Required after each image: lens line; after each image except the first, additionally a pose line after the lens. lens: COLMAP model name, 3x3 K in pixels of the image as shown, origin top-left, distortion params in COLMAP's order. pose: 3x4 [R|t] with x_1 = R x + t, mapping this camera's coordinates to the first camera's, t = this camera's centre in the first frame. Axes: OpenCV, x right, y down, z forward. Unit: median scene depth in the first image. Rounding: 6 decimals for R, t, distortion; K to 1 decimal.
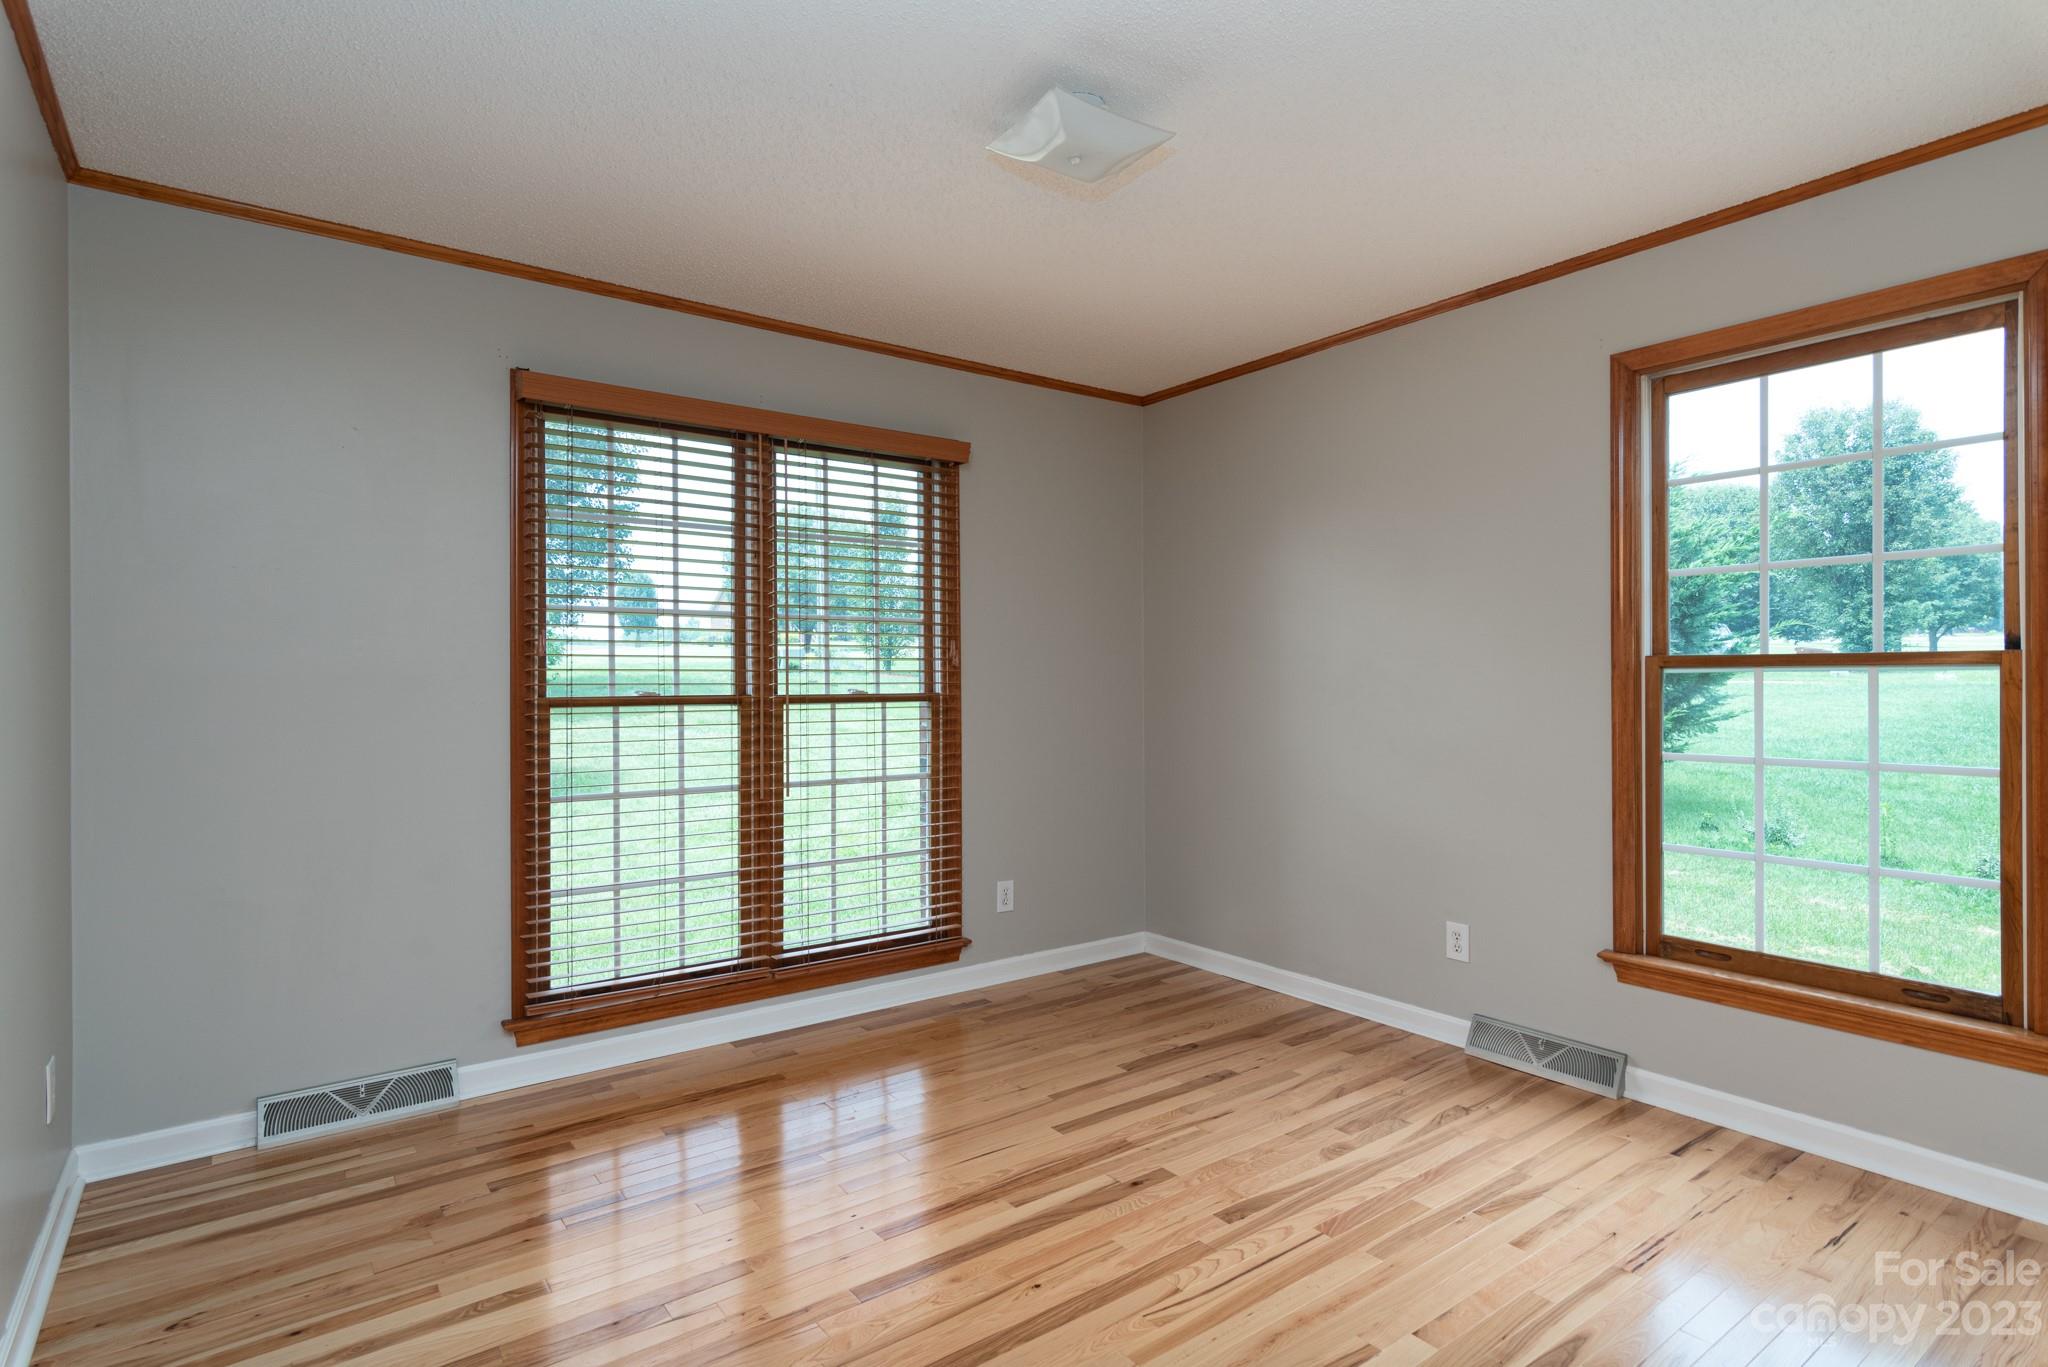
lens RADIAL K [[1049.0, 0, 1024.0], [0, 1049.0, 683.5], [0, 0, 1]] dist [0.005063, 0.000839]
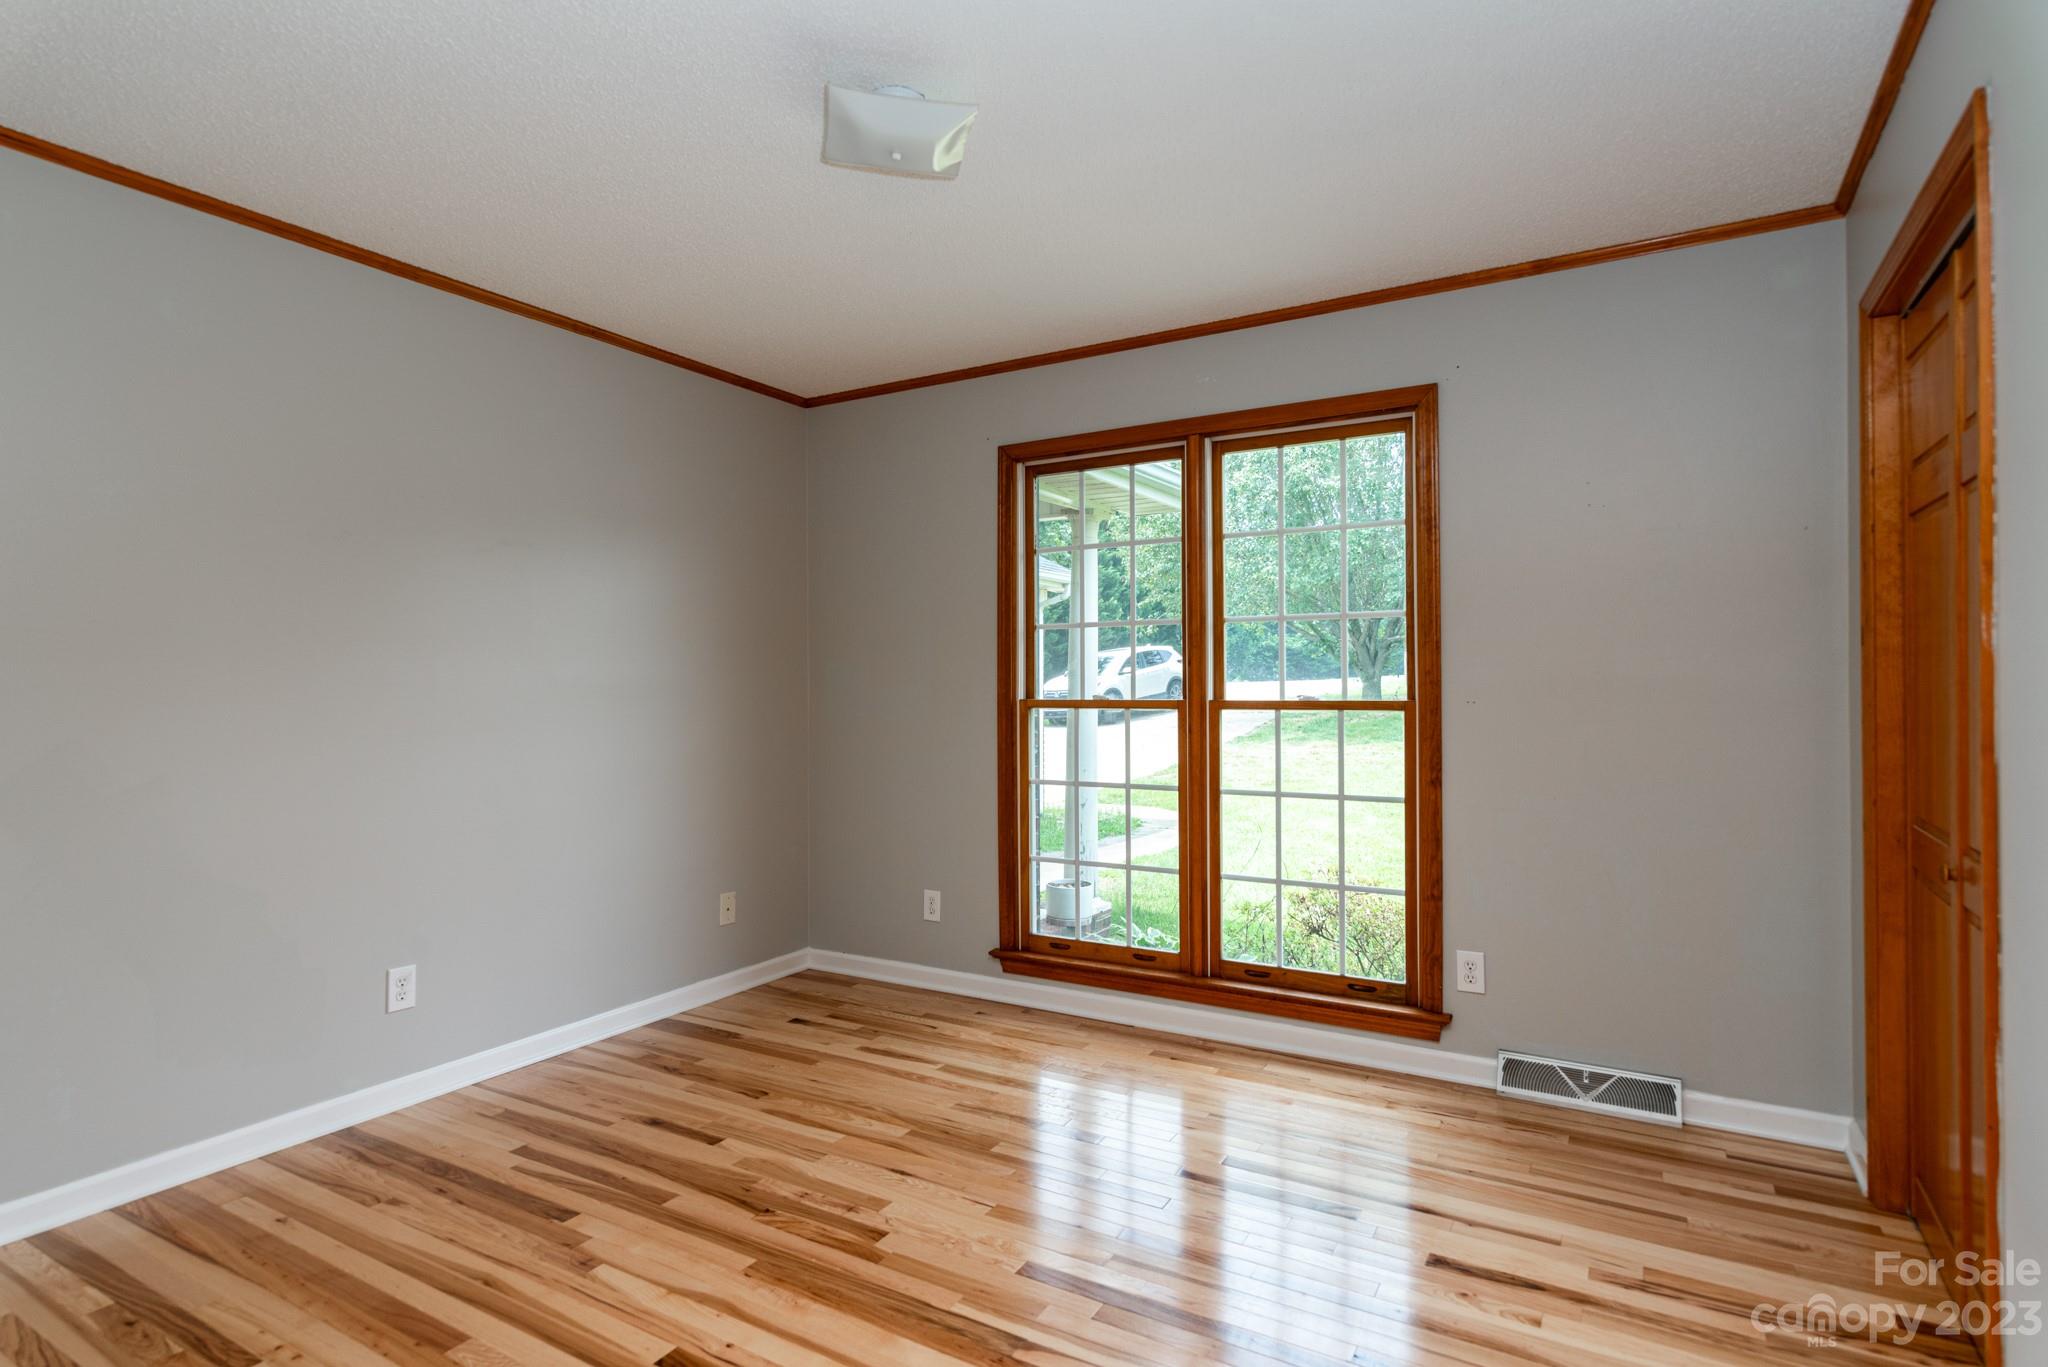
lens RADIAL K [[1049.0, 0, 1024.0], [0, 1049.0, 683.5], [0, 0, 1]] dist [0.005063, 0.000839]
pose [[0.384063, -0.001356, -0.923306, 0.553553], [0.000951, 0.999999, -0.001073, -0.003690], [0.923306, -0.000466, 0.384064, 0.412451]]
